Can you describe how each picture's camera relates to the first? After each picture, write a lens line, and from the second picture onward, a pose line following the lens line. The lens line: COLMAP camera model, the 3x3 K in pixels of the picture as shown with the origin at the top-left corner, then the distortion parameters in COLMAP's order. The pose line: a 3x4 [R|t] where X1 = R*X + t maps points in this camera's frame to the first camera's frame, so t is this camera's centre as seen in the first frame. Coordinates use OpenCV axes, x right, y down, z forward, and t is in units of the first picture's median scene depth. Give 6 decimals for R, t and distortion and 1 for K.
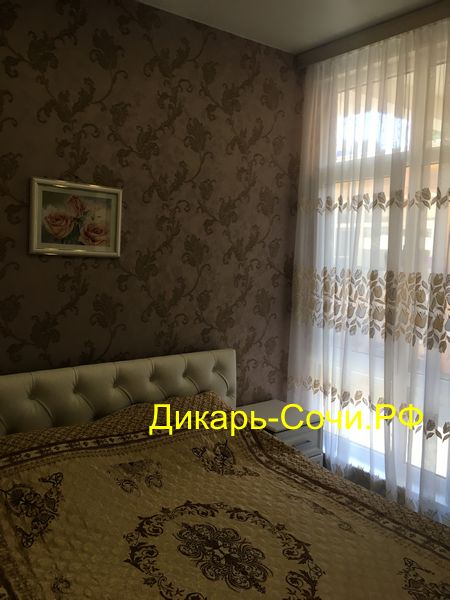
lens RADIAL K [[502.7, 0, 224.2], [0, 502.7, 299.5], [0, 0, 1]] dist [0.074950, -0.134643]
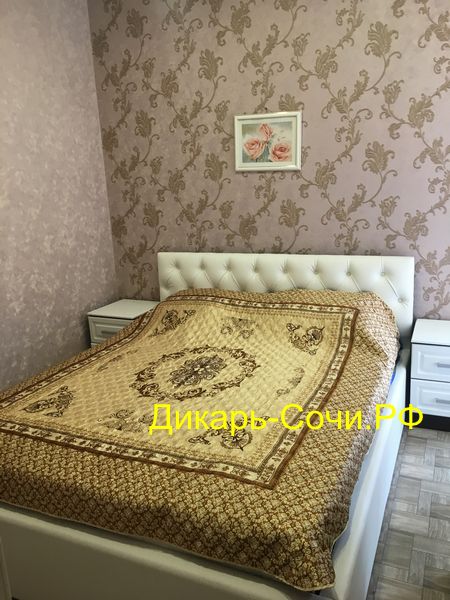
lens RADIAL K [[502.7, 0, 223.4], [0, 502.7, 301.0], [0, 0, 1]] dist [0.074950, -0.134643]
pose [[0.488144, 0.159766, -0.858016, 0.846999], [-0.024767, 0.985242, 0.169365, 0.029031], [0.872412, -0.061424, 0.484896, 0.234127]]
